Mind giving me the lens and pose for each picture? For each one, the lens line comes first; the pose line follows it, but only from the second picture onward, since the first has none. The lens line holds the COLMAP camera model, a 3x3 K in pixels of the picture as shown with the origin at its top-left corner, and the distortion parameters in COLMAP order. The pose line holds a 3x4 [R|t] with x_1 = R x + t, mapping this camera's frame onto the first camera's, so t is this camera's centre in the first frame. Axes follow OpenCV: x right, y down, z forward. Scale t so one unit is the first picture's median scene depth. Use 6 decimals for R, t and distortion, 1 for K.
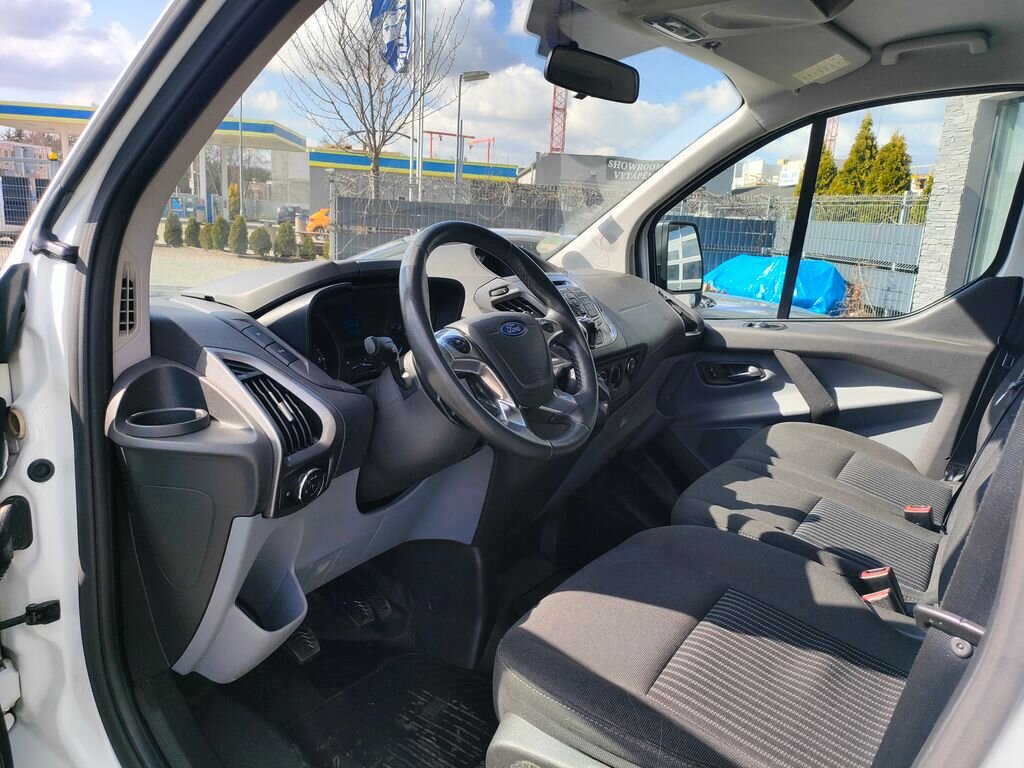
lens RADIAL K [[759.4, 0, 512.0], [0, 759.4, 384.0], [0, 0, 1]] dist [0.041869, -0.043129]
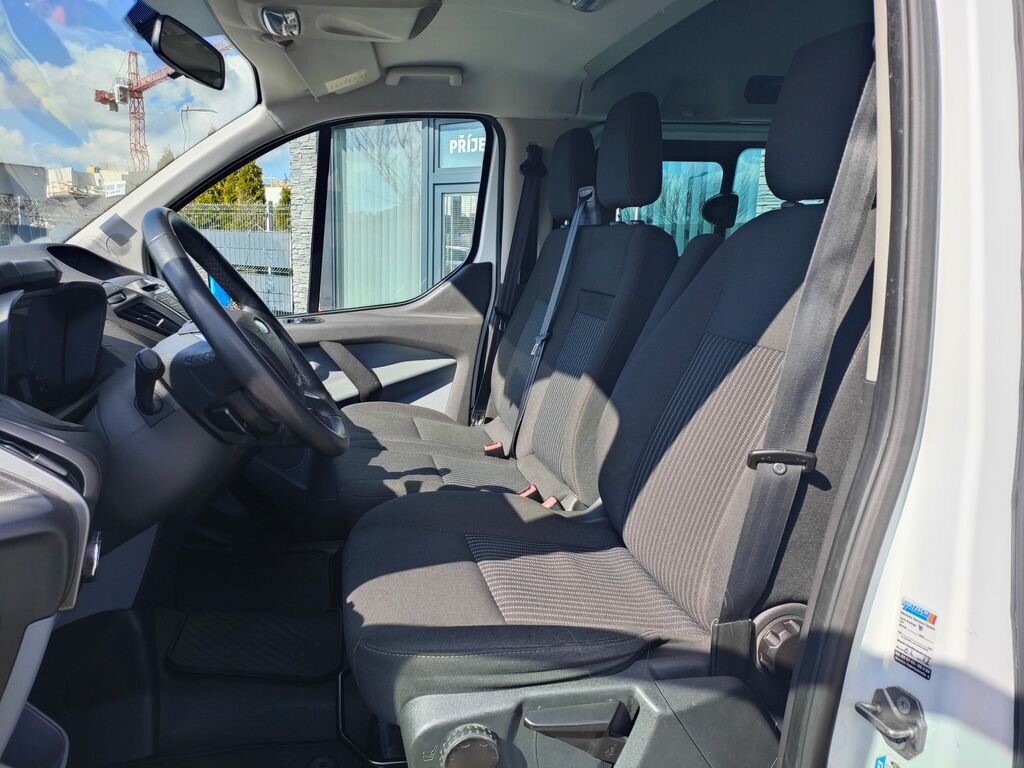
lens RADIAL K [[756.1, 0, 512.0], [0, 756.1, 384.0], [0, 0, 1]] dist [0.047413, -0.002611]
pose [[0.672644, -0.158506, 0.722791, -0.266352], [0.168087, 0.983983, 0.059359, -0.004606], [-0.720623, 0.081564, 0.688513, 0.089955]]
